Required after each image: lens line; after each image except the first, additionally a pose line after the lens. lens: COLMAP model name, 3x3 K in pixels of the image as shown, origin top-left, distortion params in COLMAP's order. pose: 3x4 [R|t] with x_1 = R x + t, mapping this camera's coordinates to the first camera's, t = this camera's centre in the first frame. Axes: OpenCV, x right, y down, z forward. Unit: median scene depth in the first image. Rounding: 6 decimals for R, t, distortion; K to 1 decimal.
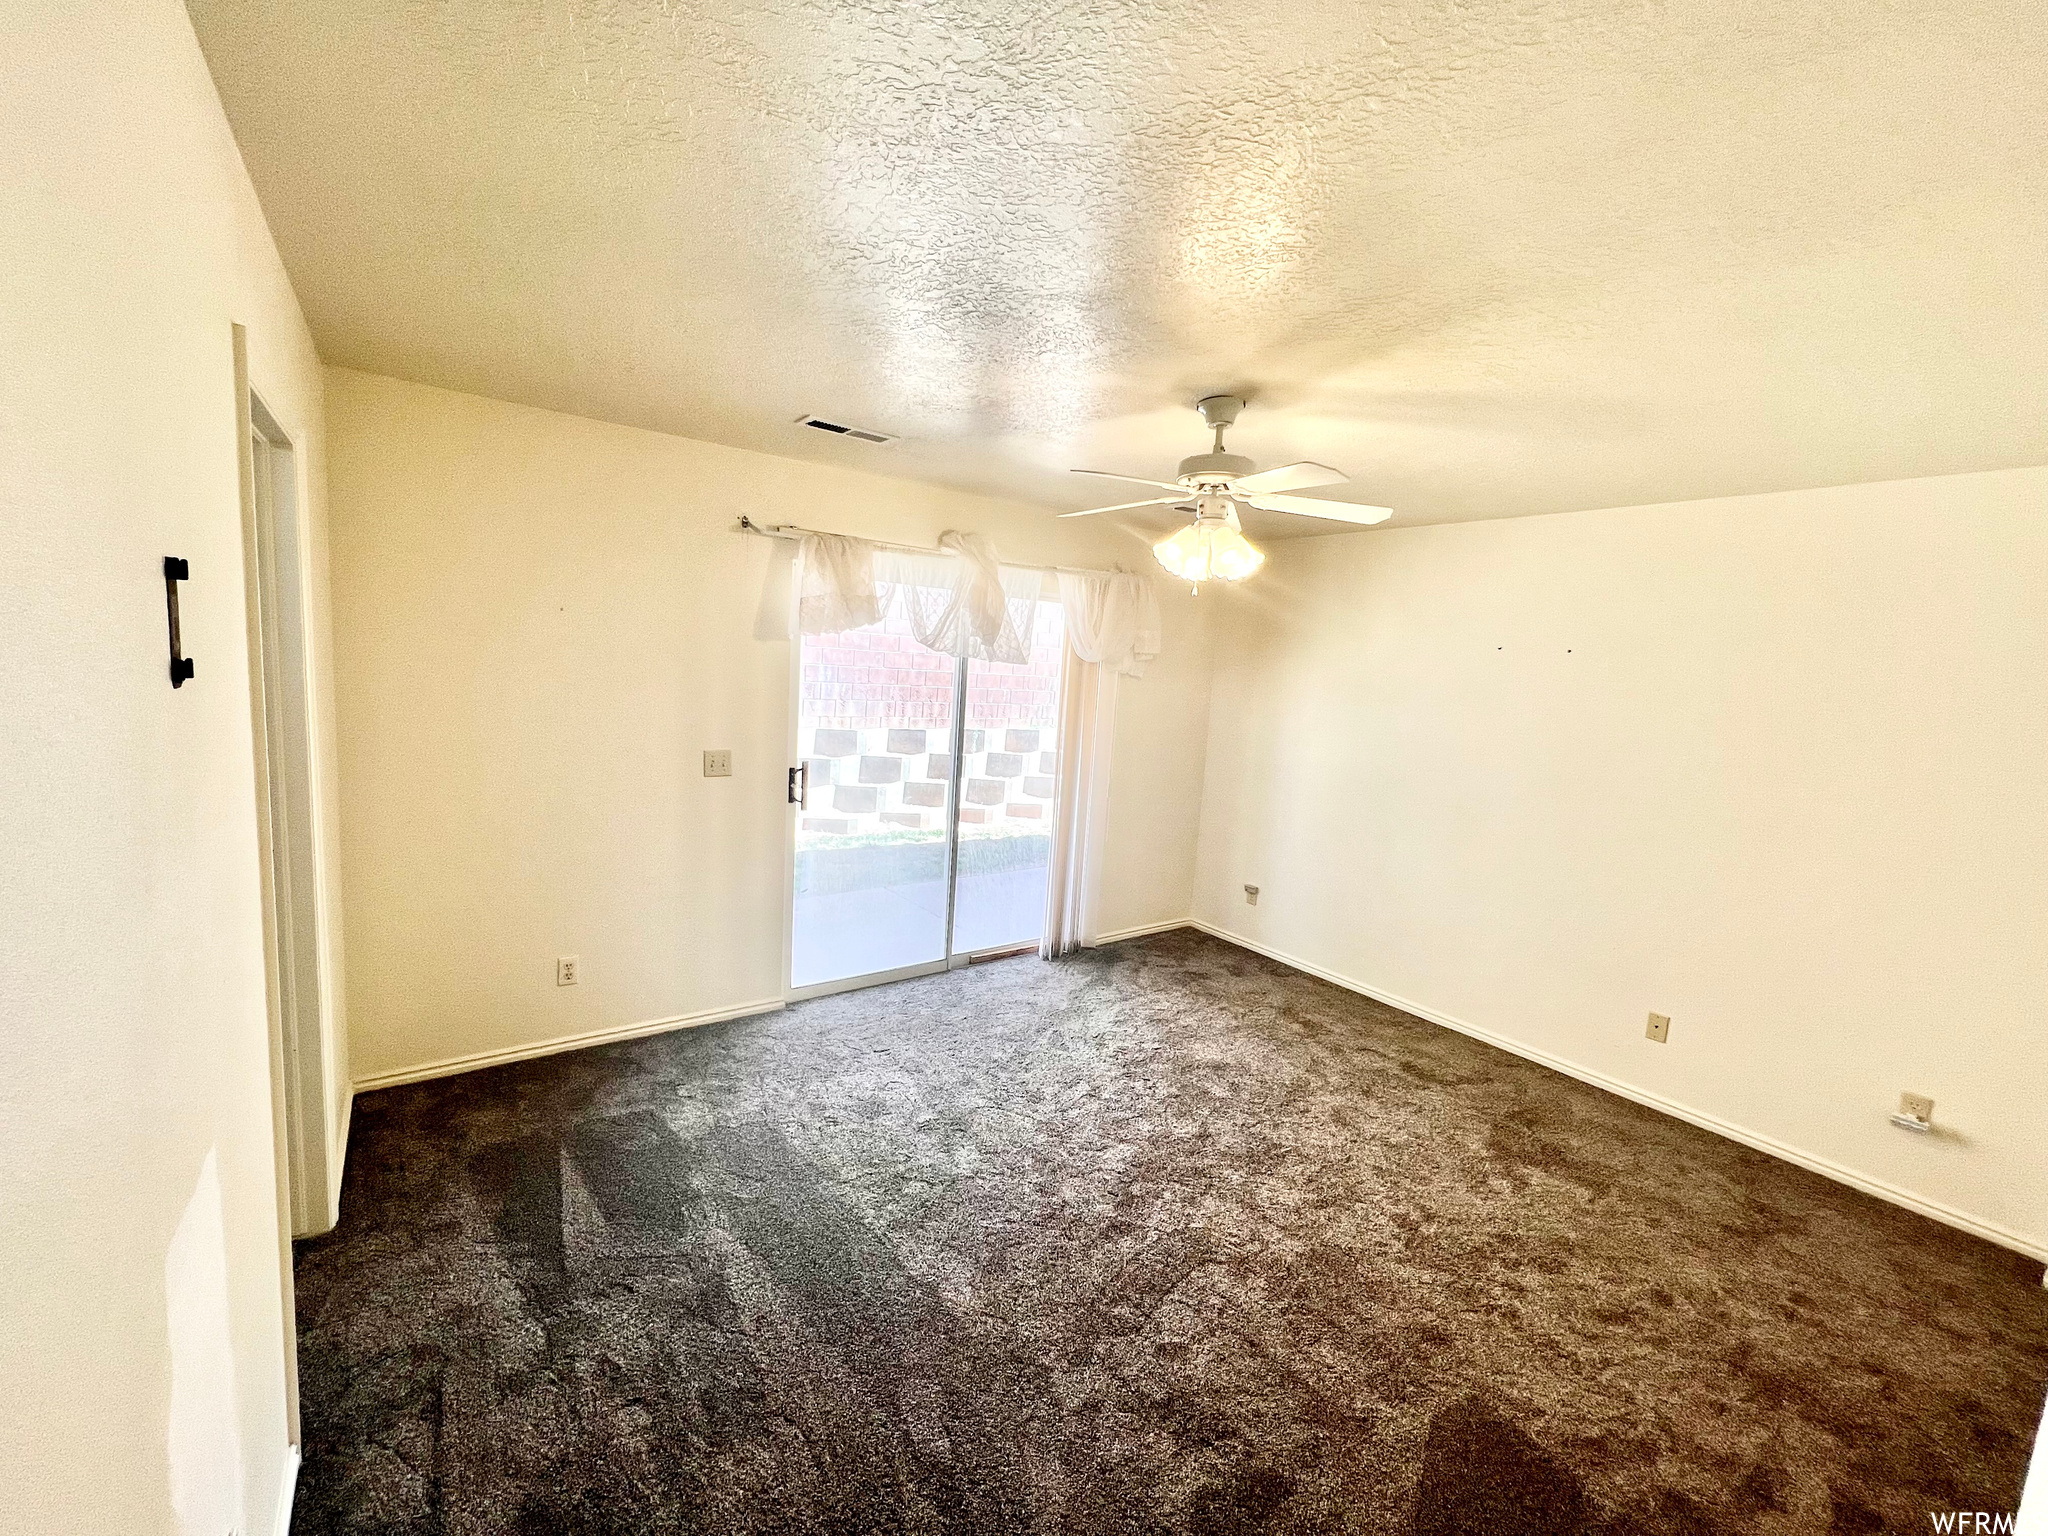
lens RADIAL K [[819.1, 0, 1023.1], [0, 819.1, 765.3], [0, 0, 1]] dist [0.000612, 0.000076]
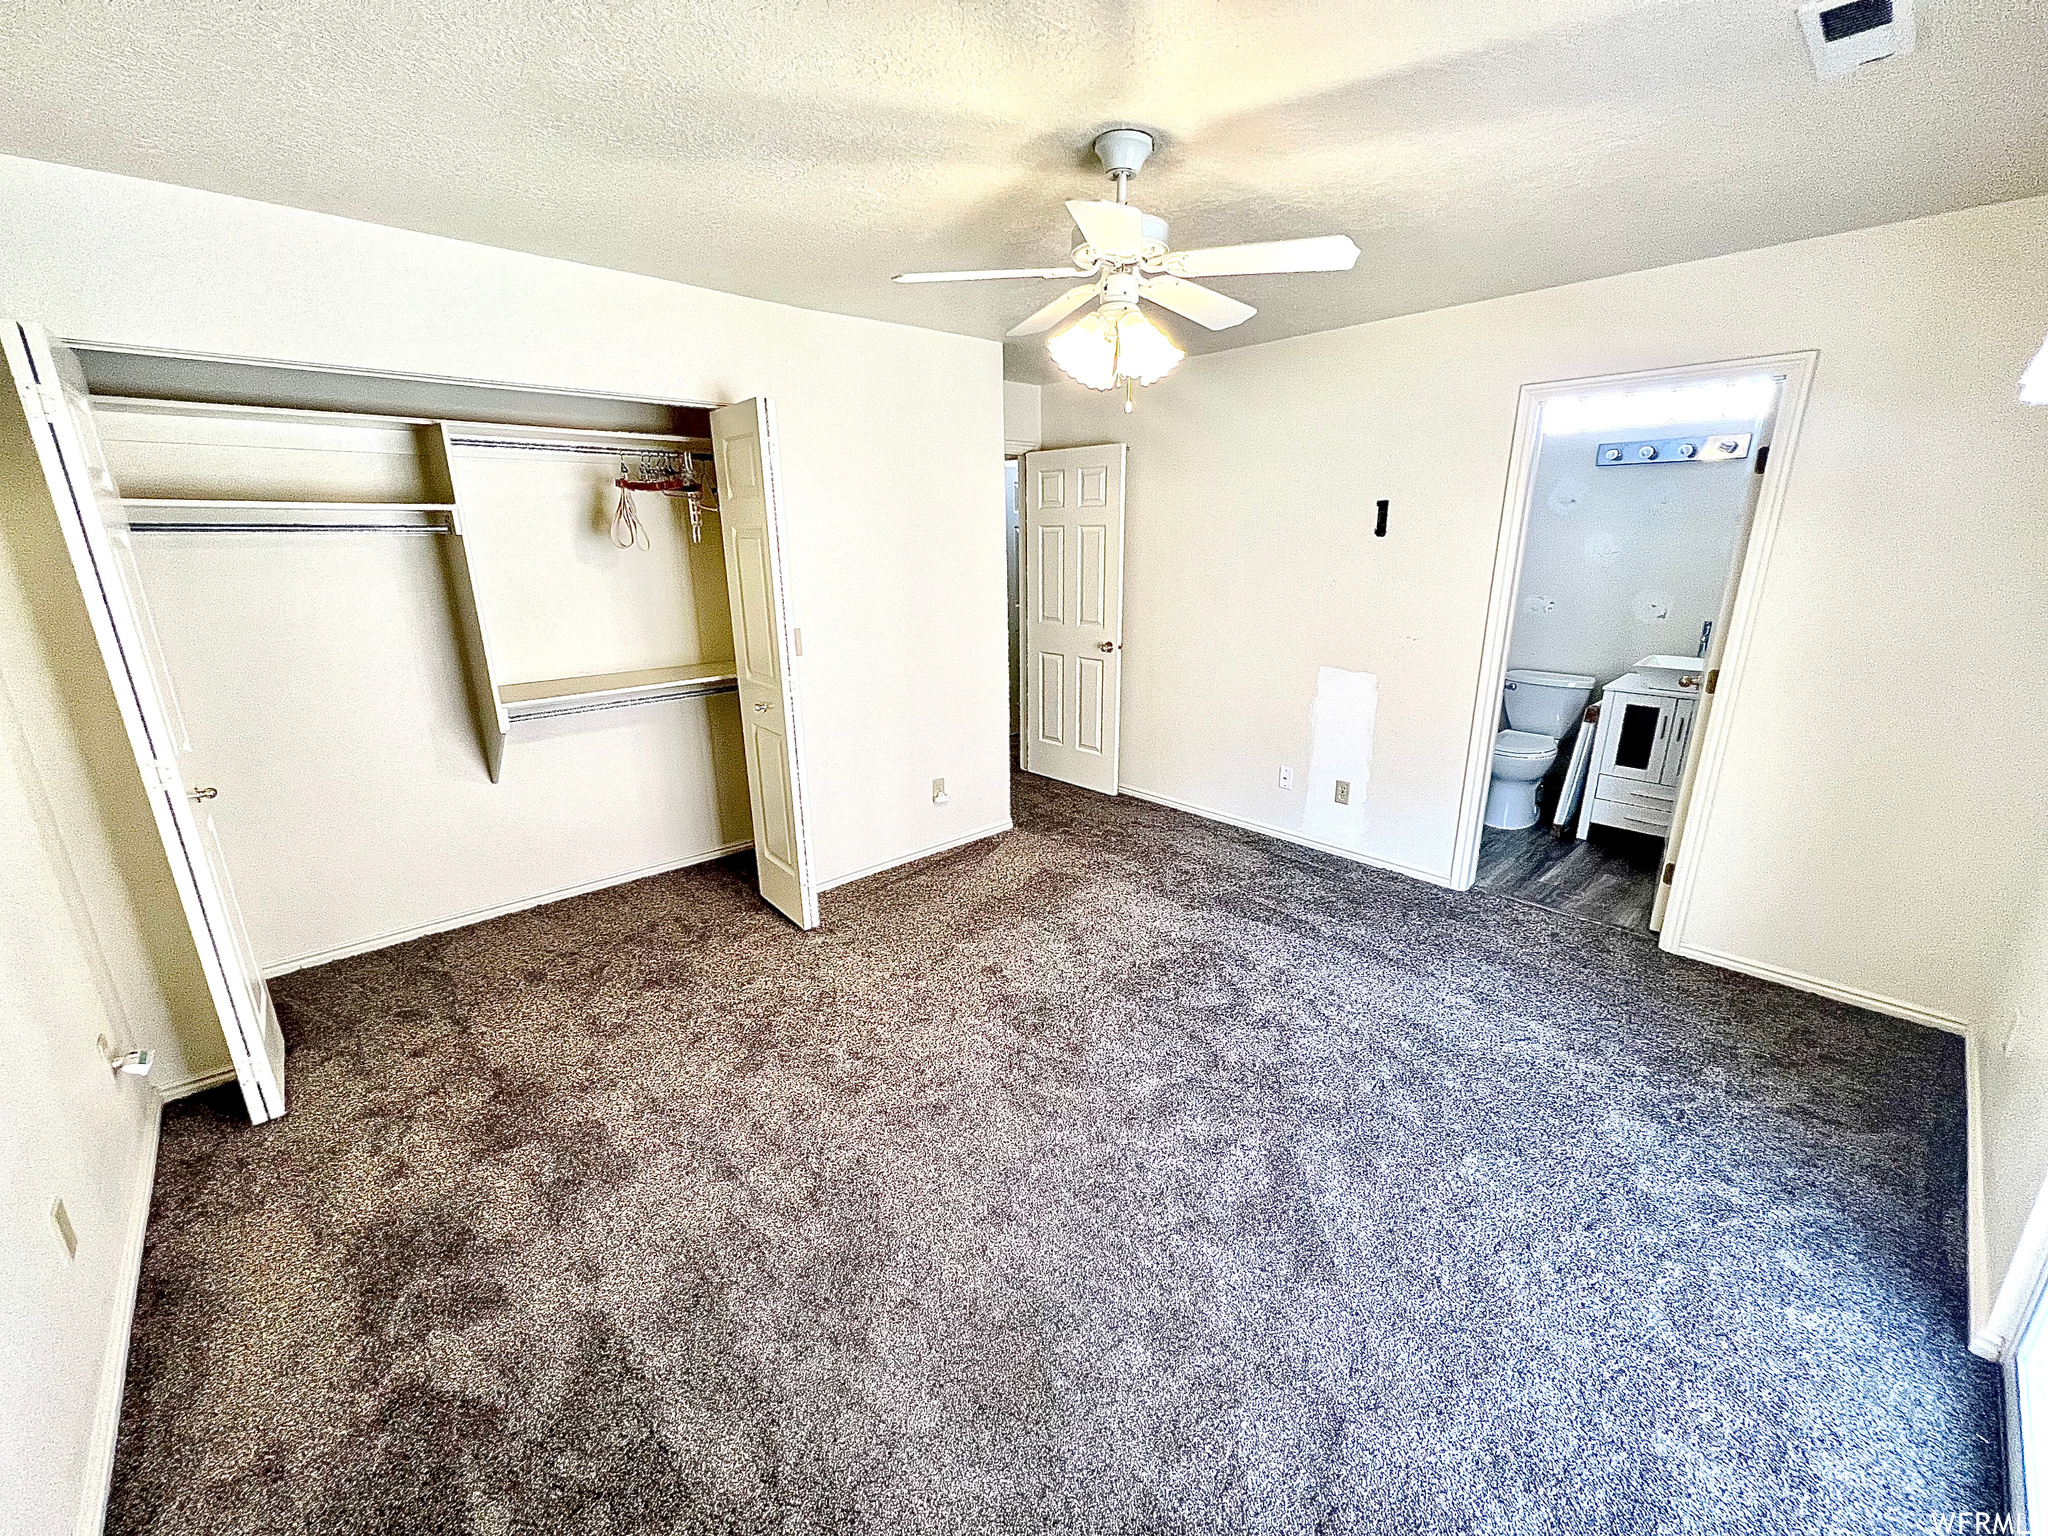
lens RADIAL K [[819.1, 0, 1020.9], [0, 819.1, 766.7], [0, 0, 1]] dist [0.000612, 0.000076]
pose [[-0.992299, -0.024172, -0.121484, 0.257272], [-0.070135, 0.918052, 0.390207, -0.120629], [0.102096, 0.395722, -0.912678, 1.196353]]
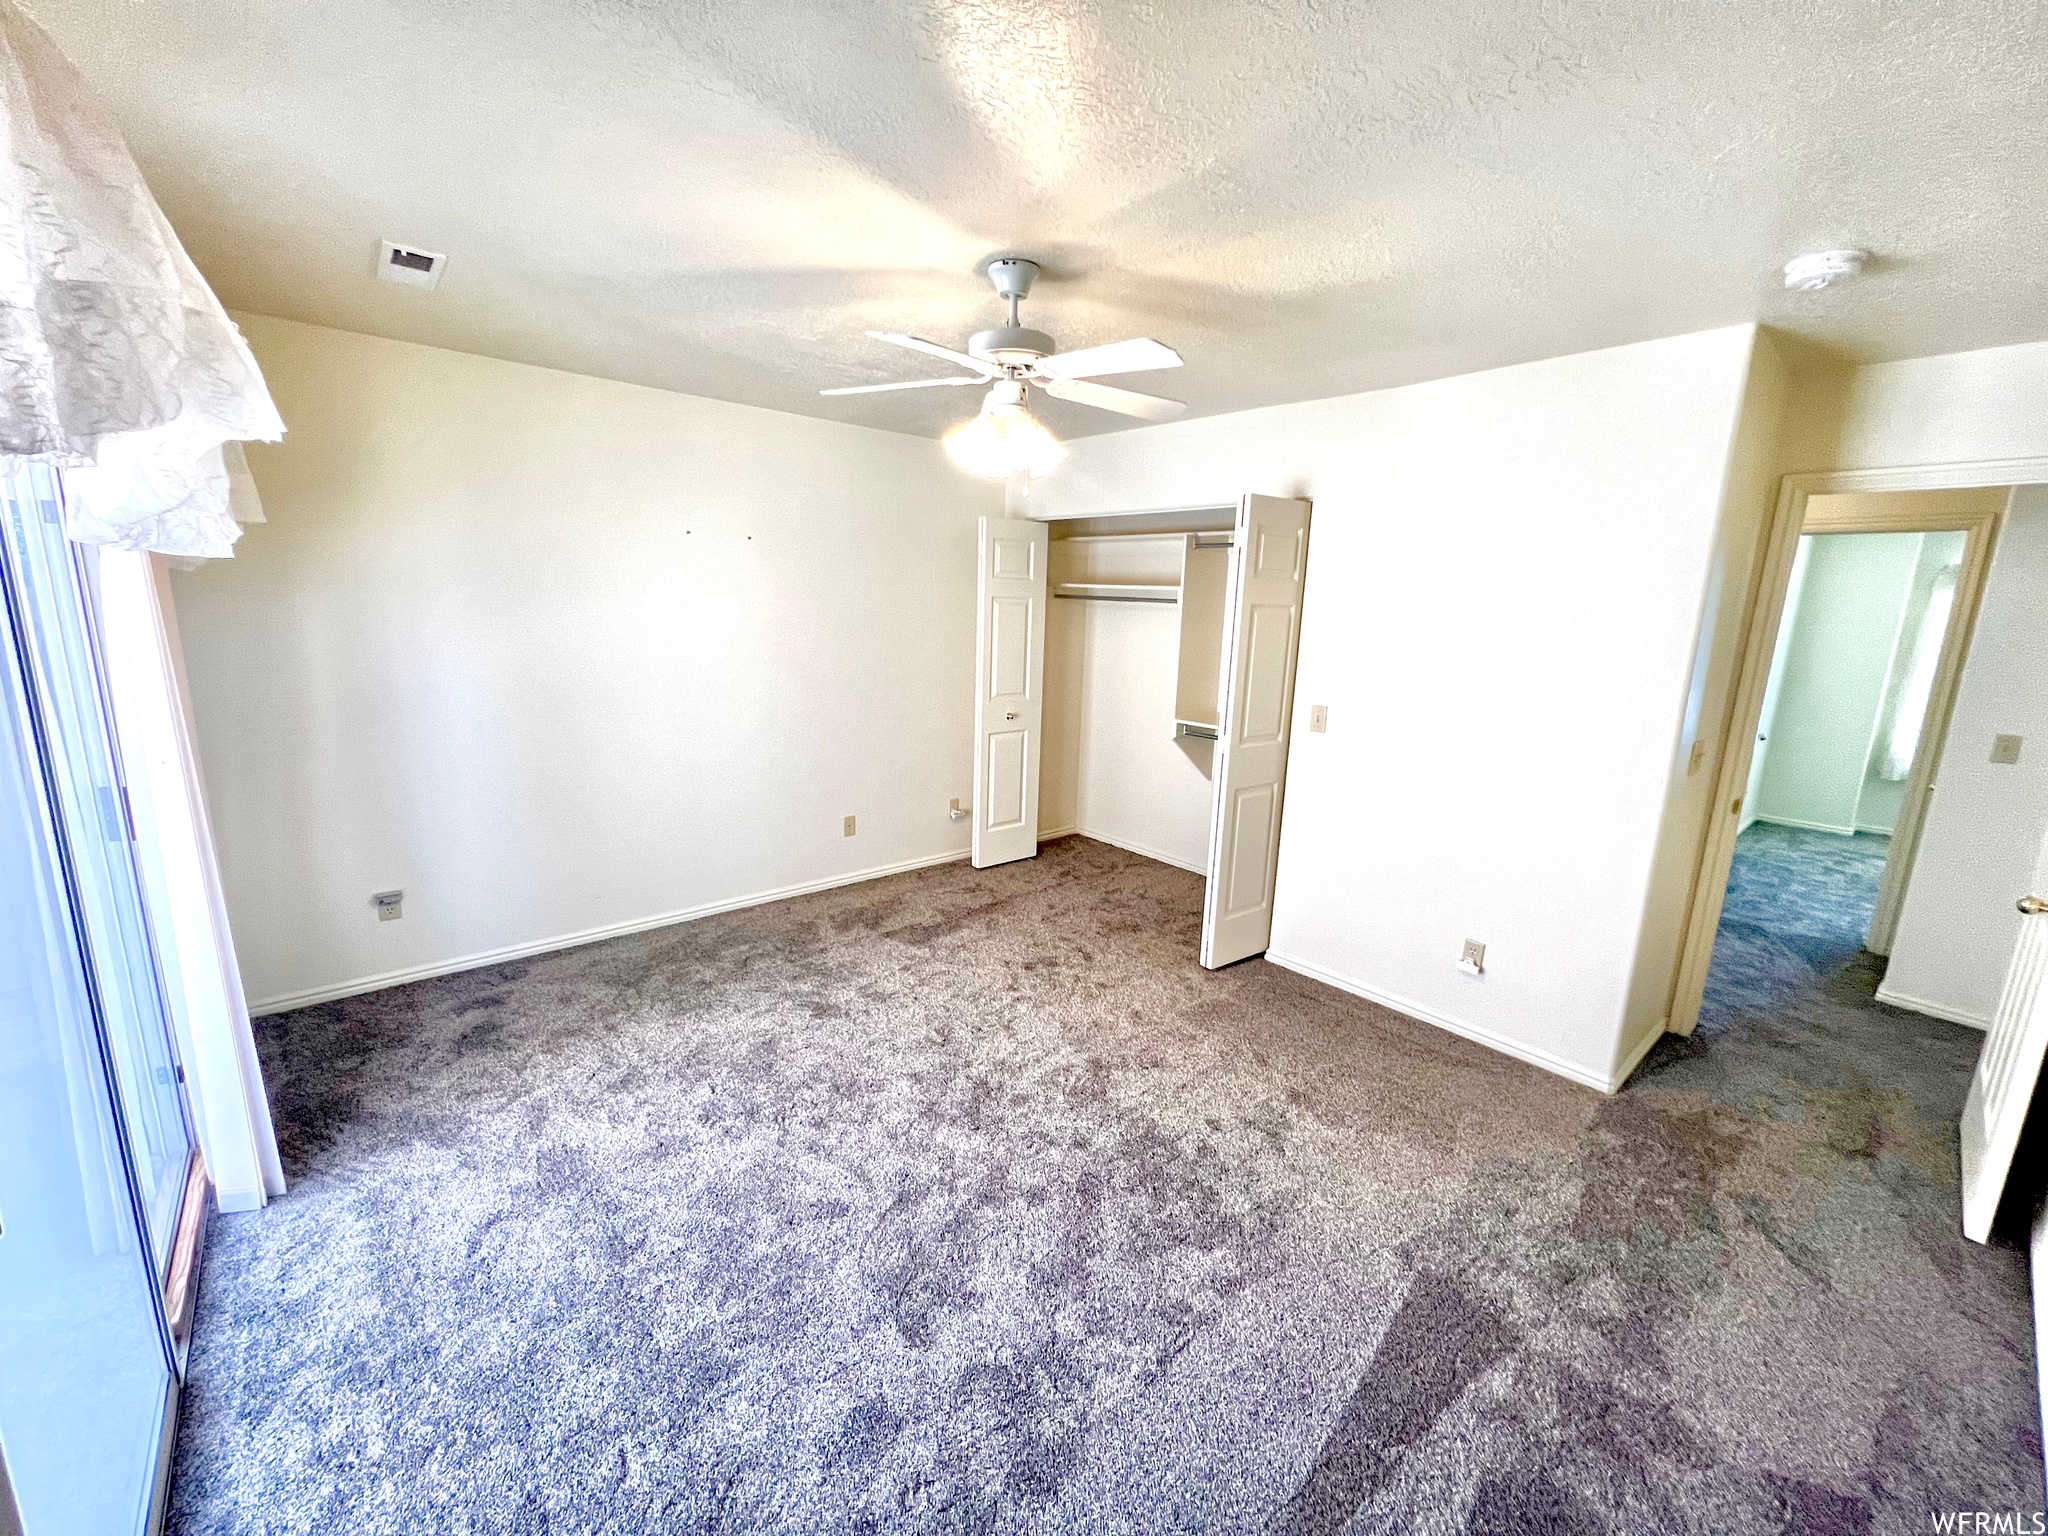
lens RADIAL K [[819.1, 0, 1017.2], [0, 819.1, 759.8], [0, 0, 1]] dist [0.000612, 0.000076]
pose [[-0.070022, -0.260297, 0.962986, -0.457243], [0.089942, 0.959776, 0.265969, -0.104955], [-0.993482, 0.105236, -0.043794, 0.675956]]
